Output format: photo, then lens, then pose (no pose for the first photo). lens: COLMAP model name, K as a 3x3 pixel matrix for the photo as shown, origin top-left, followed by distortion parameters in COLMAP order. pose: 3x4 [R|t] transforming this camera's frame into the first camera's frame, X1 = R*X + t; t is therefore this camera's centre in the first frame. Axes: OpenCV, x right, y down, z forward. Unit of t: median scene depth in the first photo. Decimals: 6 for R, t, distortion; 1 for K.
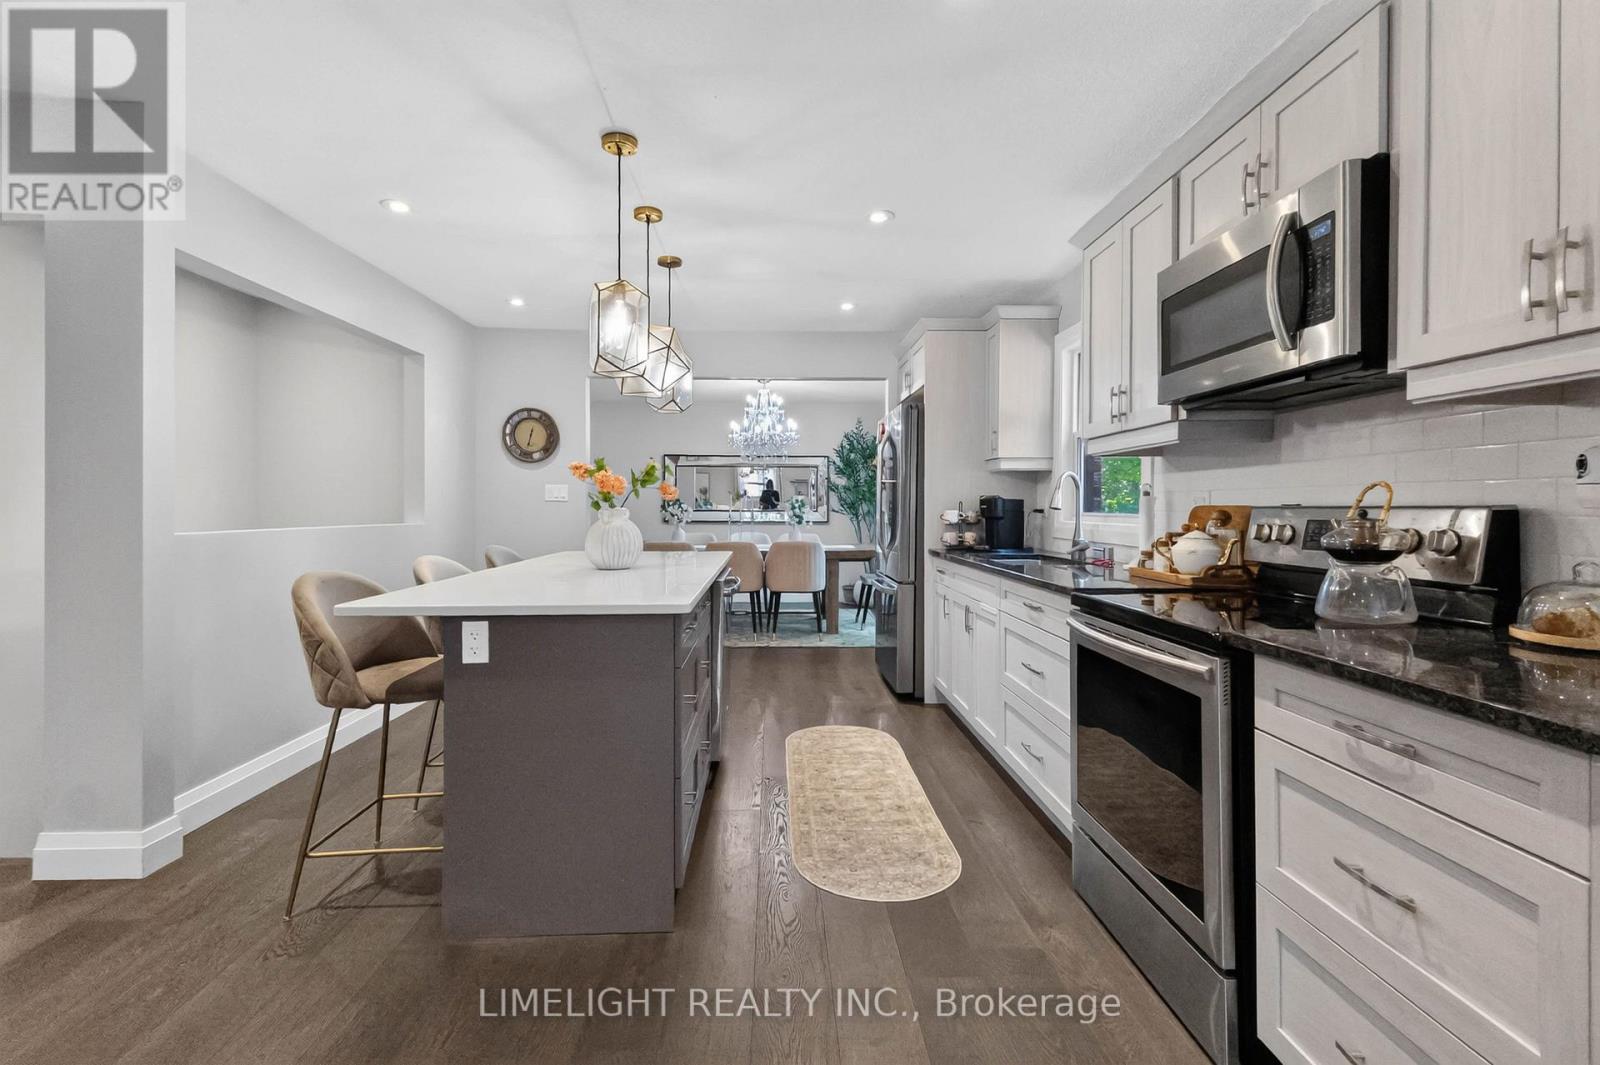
lens RADIAL K [[735.7, 0, 806.8], [0, 735.7, 518.5], [0, 0, 1]] dist [0.030422, -0.008084]
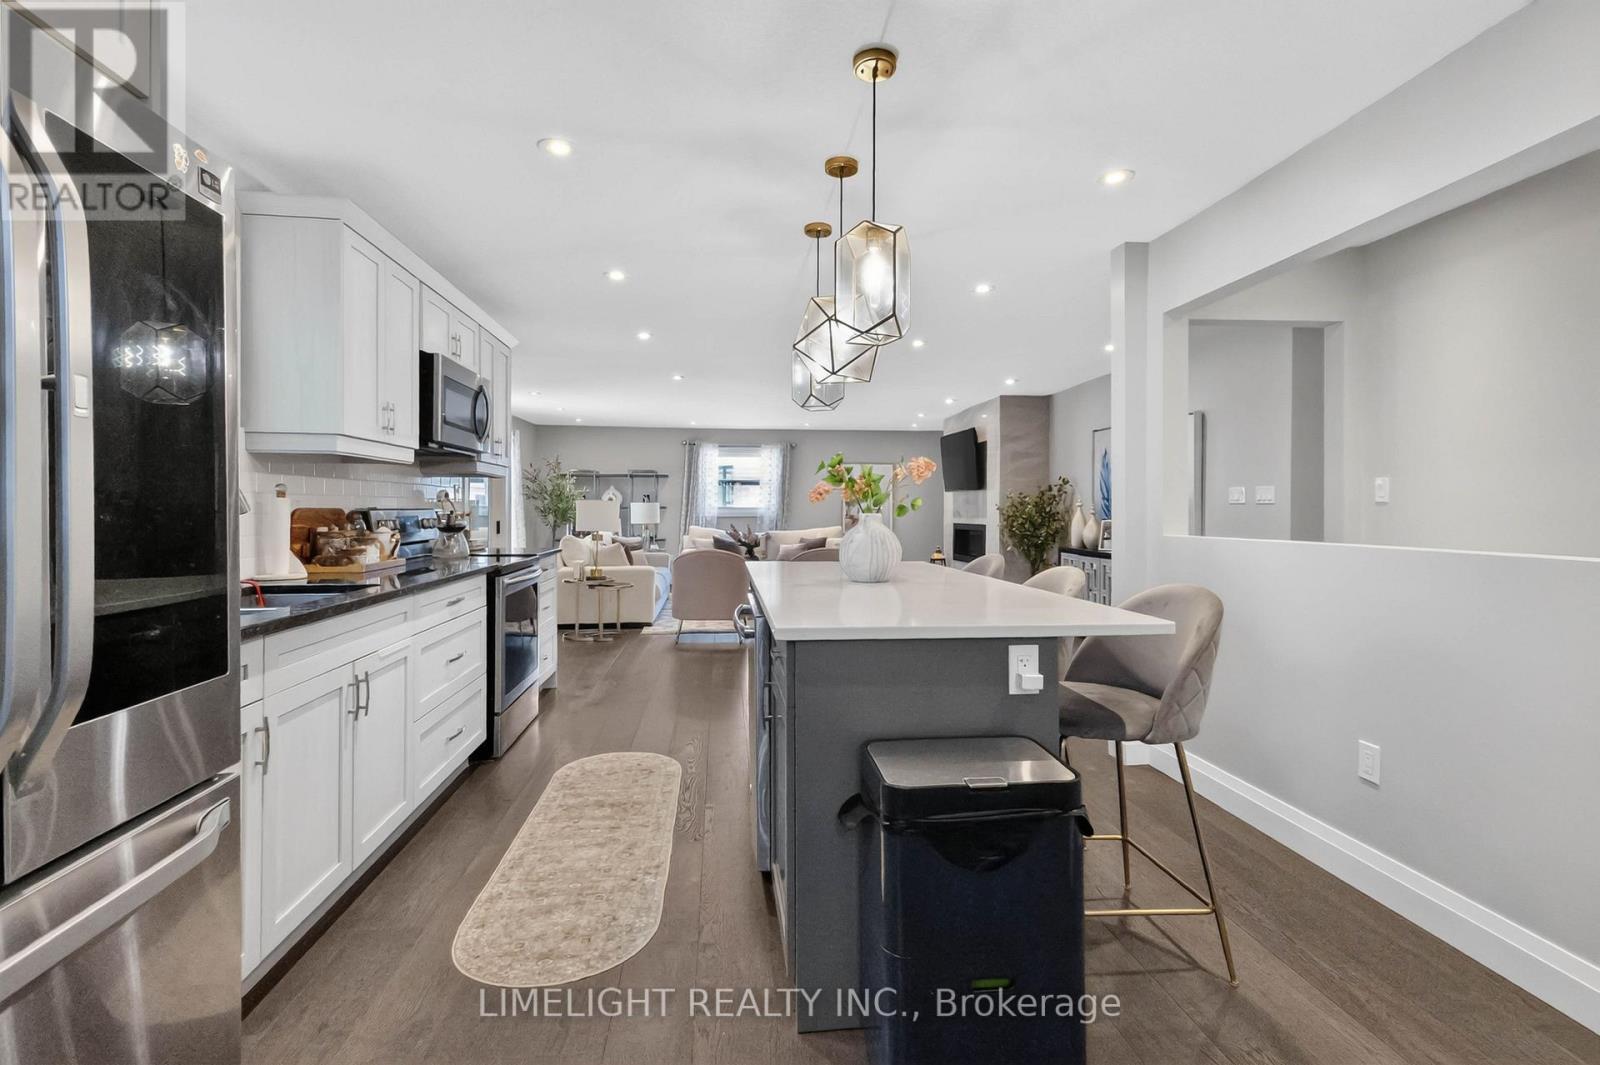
lens RADIAL K [[735.7, 0, 801.7], [0, 735.7, 512.4], [0, 0, 1]] dist [0.030422, -0.008084]
pose [[-0.997842, -0.014008, -0.064143, -0.149281], [-0.015276, 0.999696, 0.019331, -0.046090], [0.063853, 0.020269, -0.997753, 2.420192]]
